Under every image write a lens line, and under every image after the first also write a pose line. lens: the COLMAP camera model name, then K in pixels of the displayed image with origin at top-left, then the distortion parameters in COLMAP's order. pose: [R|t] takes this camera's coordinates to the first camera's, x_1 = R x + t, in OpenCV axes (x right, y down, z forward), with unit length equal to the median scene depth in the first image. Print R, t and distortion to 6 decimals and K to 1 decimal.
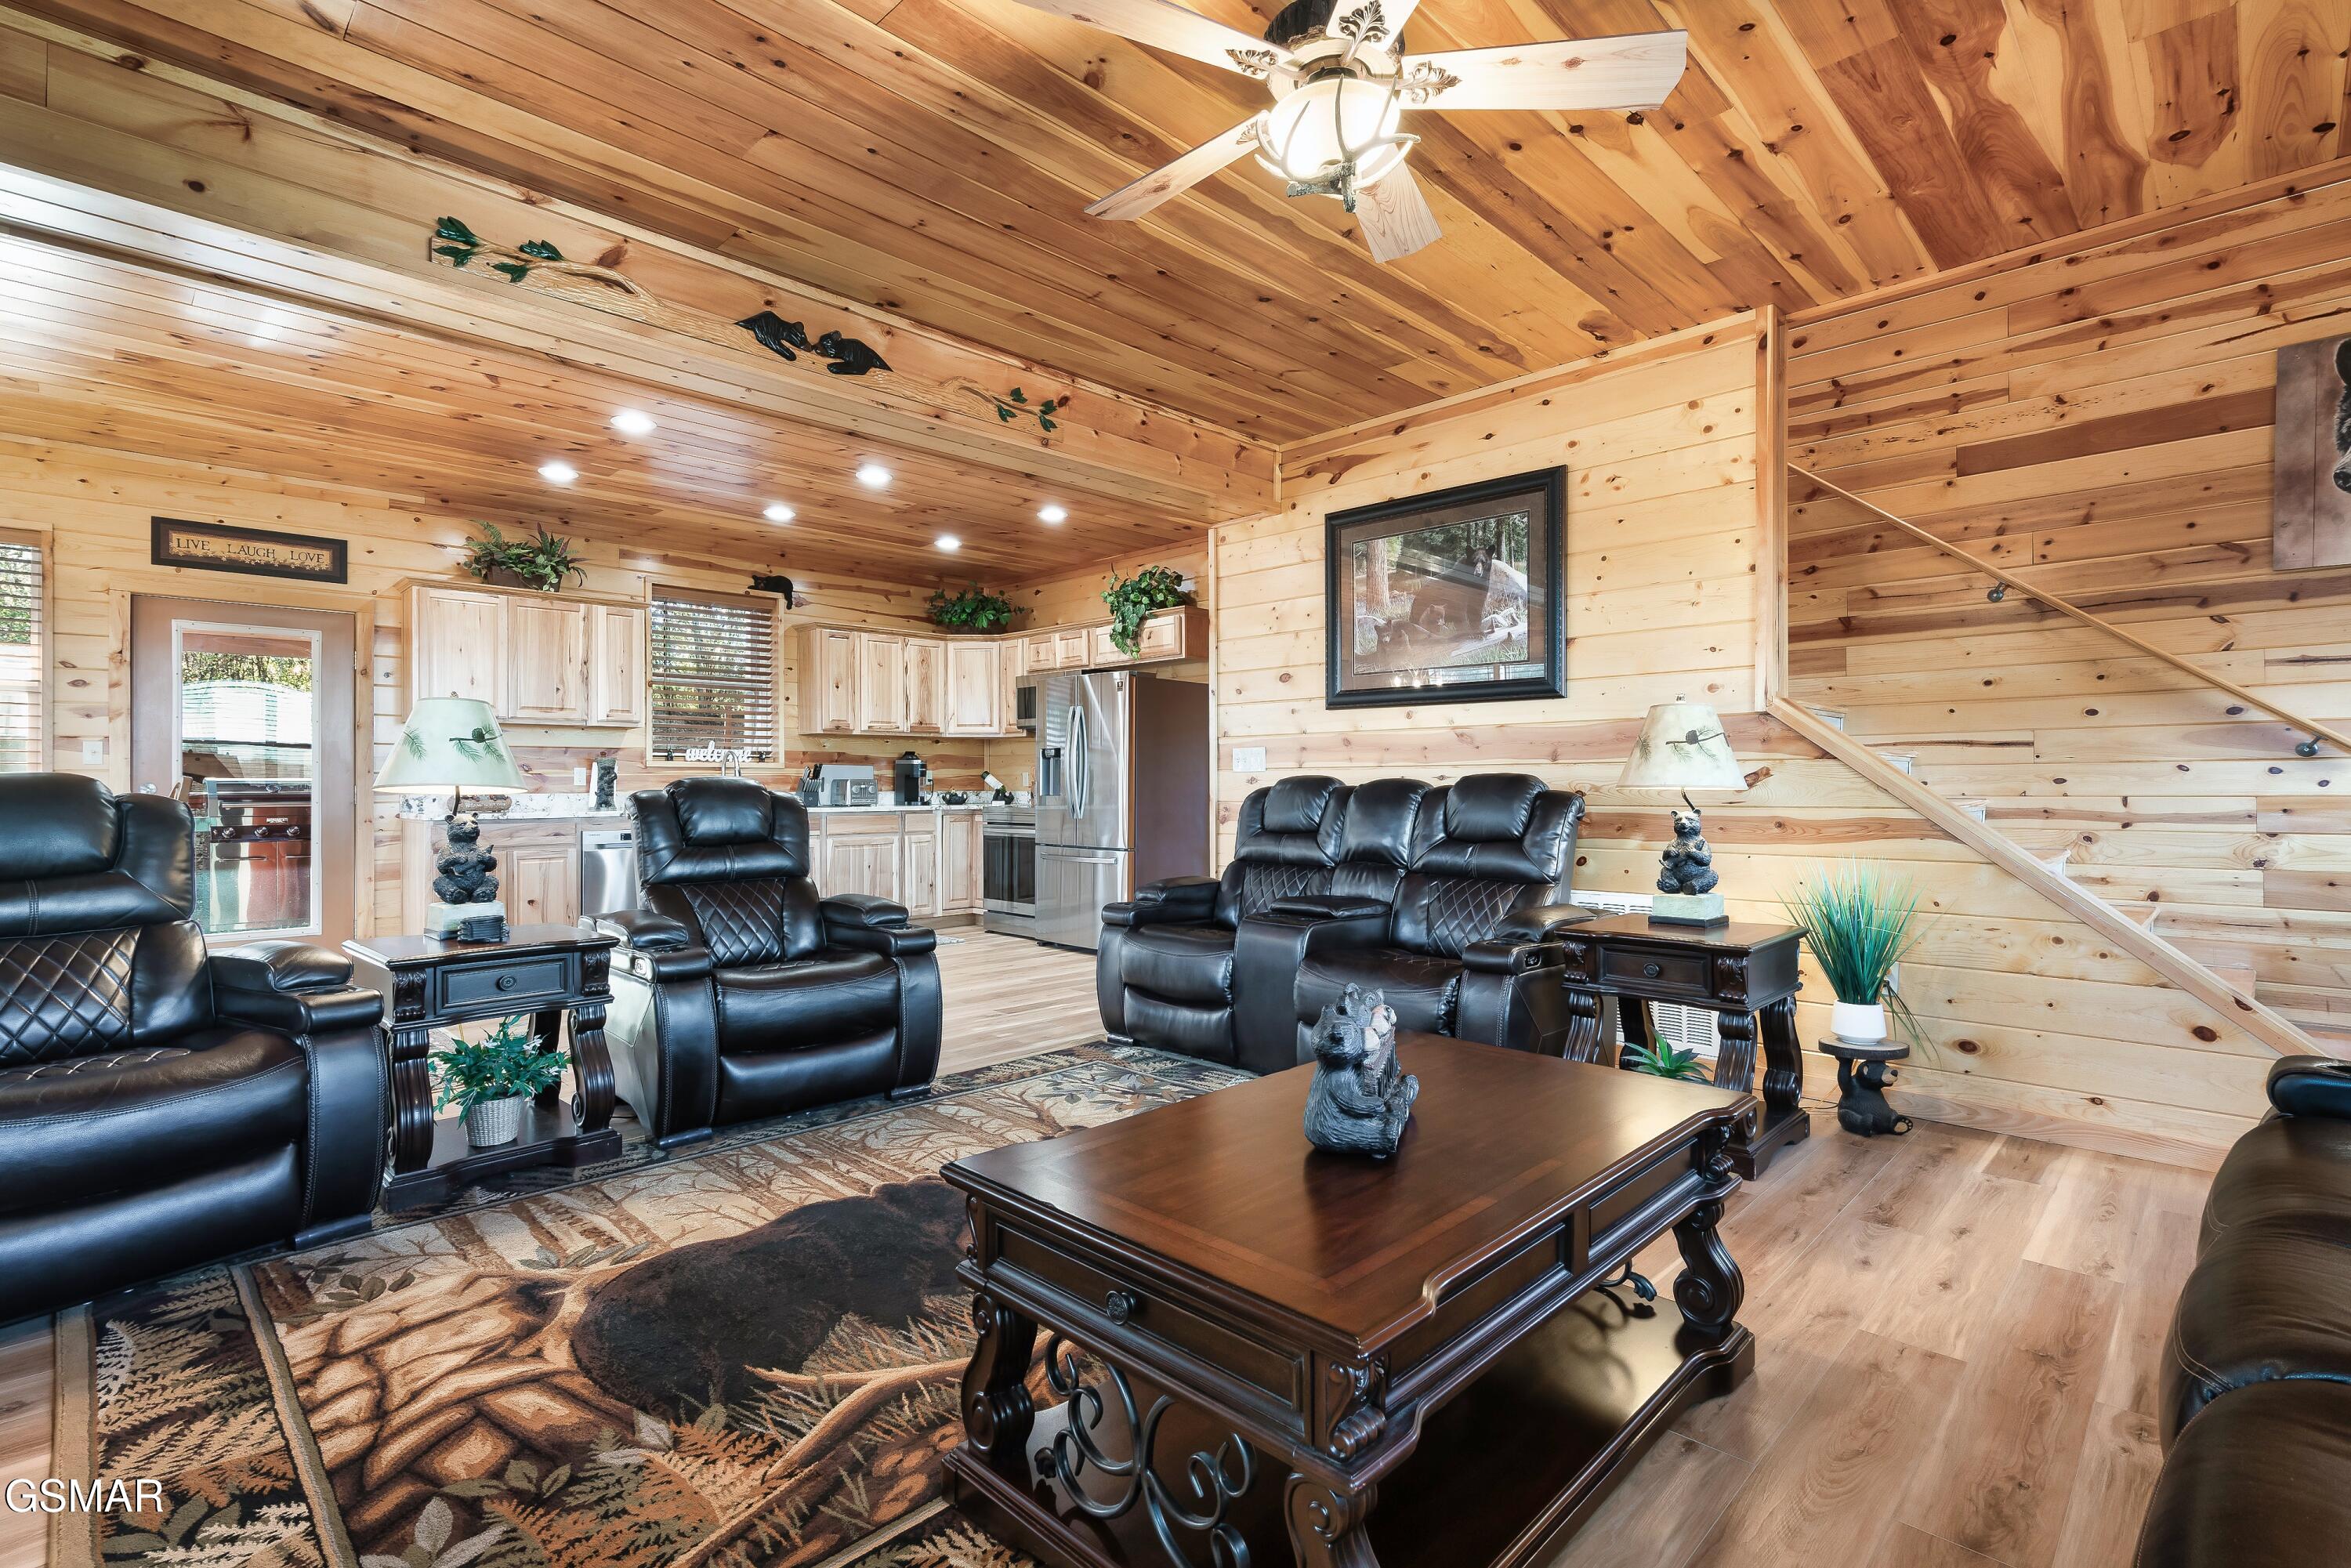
lens RADIAL K [[1096.4, 0, 1163.3], [0, 1096.4, 775.6], [0, 0, 1]] dist [-0.004594, 0.002071]
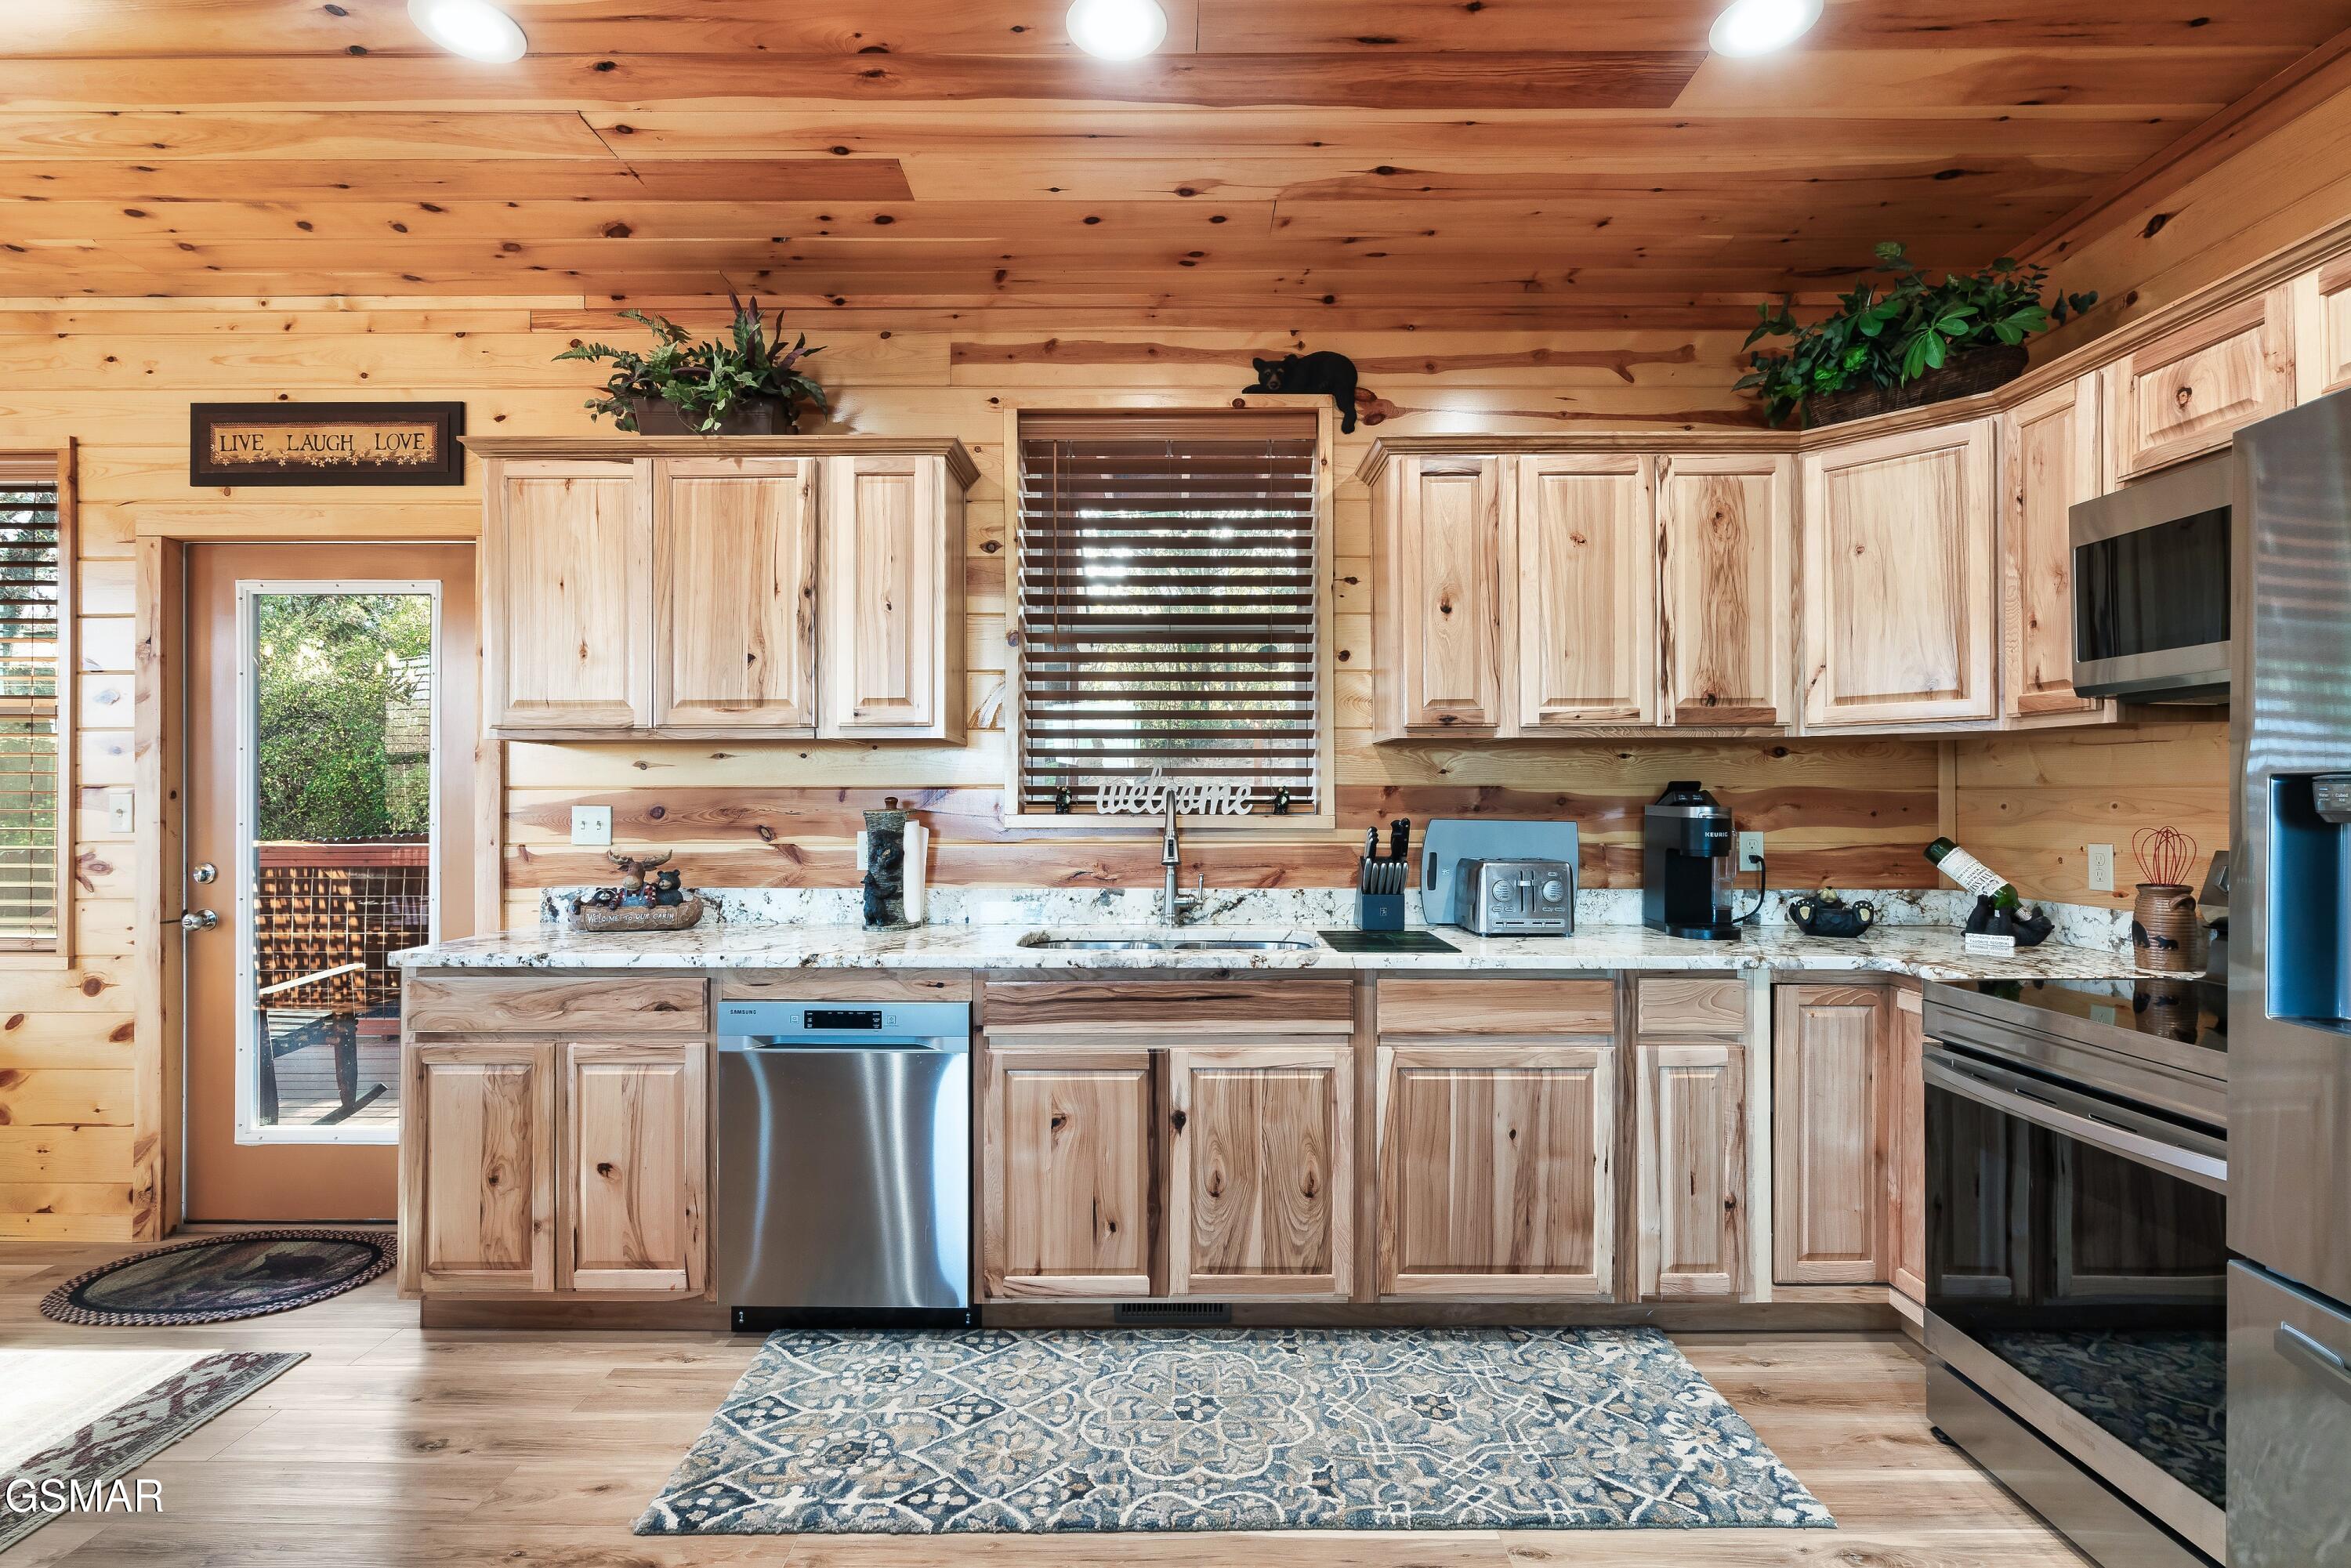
lens RADIAL K [[1096.4, 0, 1173.7], [0, 1096.4, 795.9], [0, 0, 1]] dist [-0.004594, 0.002071]
pose [[0.705817, 0.000111, -0.708394, -0.135774], [0.003543, 0.999987, 0.003688, -0.027210], [0.708385, -0.005113, 0.705807, 0.892291]]
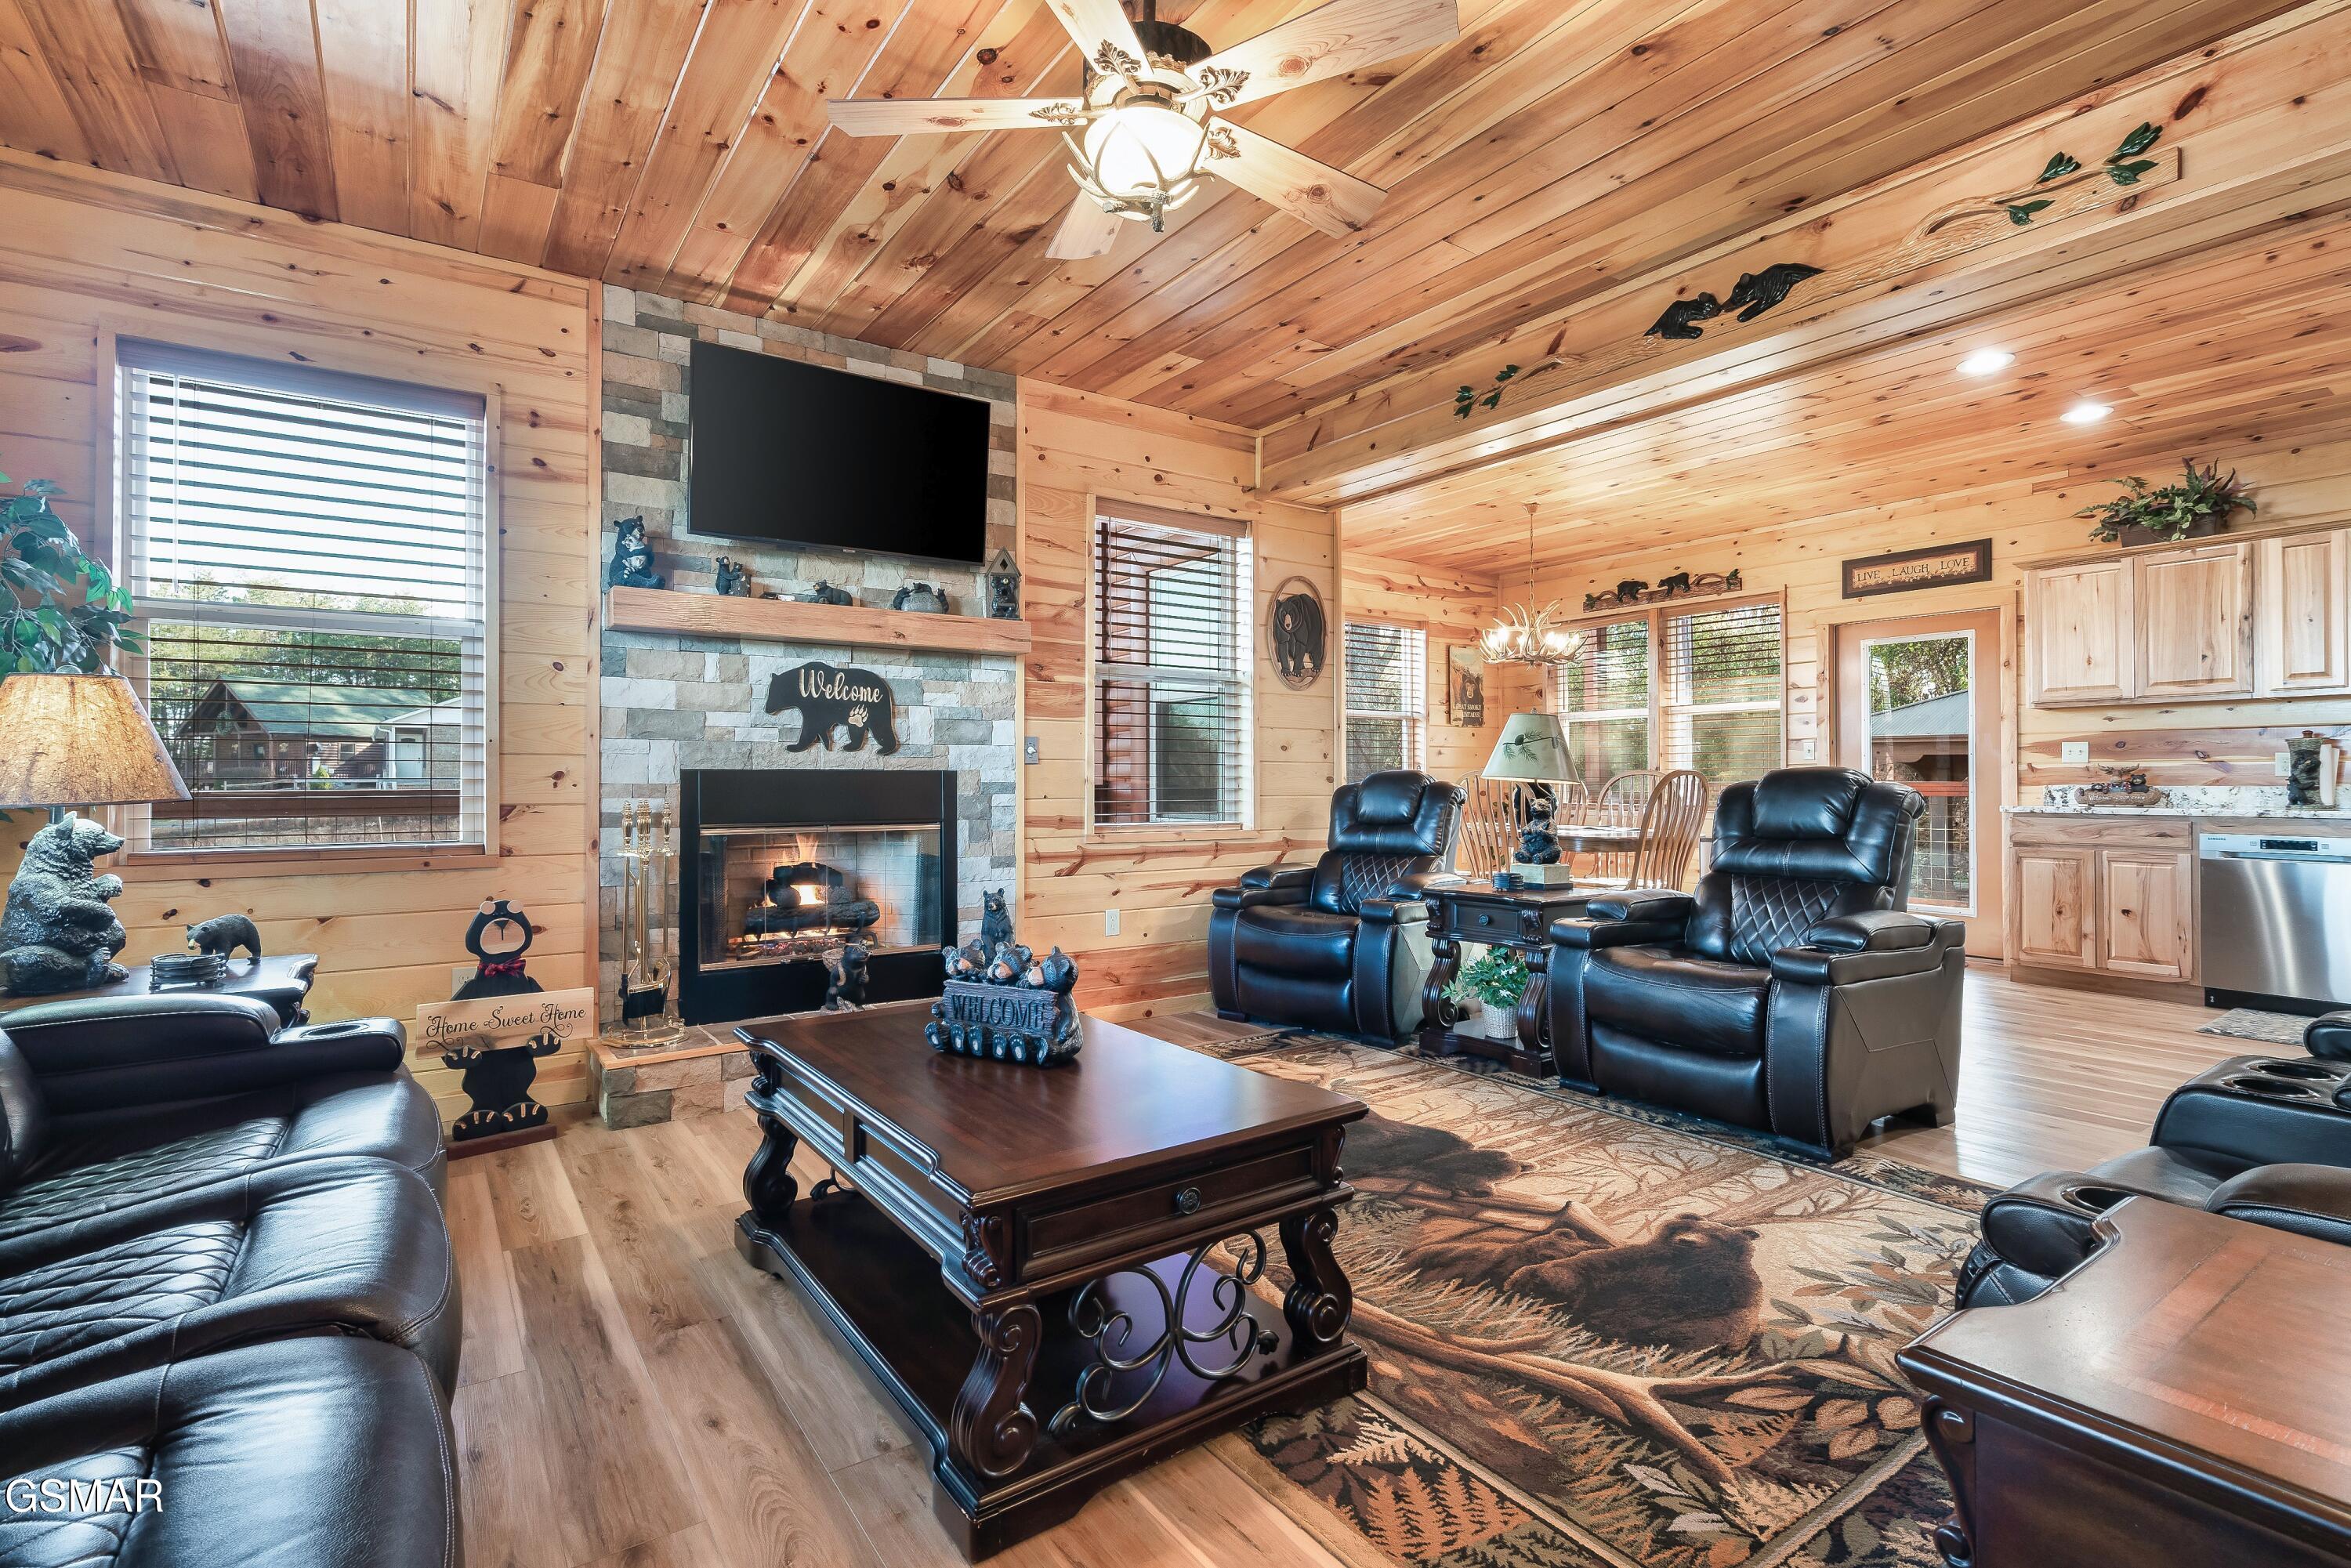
lens RADIAL K [[1096.4, 0, 1166.8], [0, 1096.4, 772.9], [0, 0, 1]] dist [-0.004594, 0.002071]
pose [[-0.179658, -0.002077, -0.983727, 0.419039], [0.010220, 0.999940, -0.003978, 0.002562], [0.983676, -0.010768, -0.179626, 0.429042]]
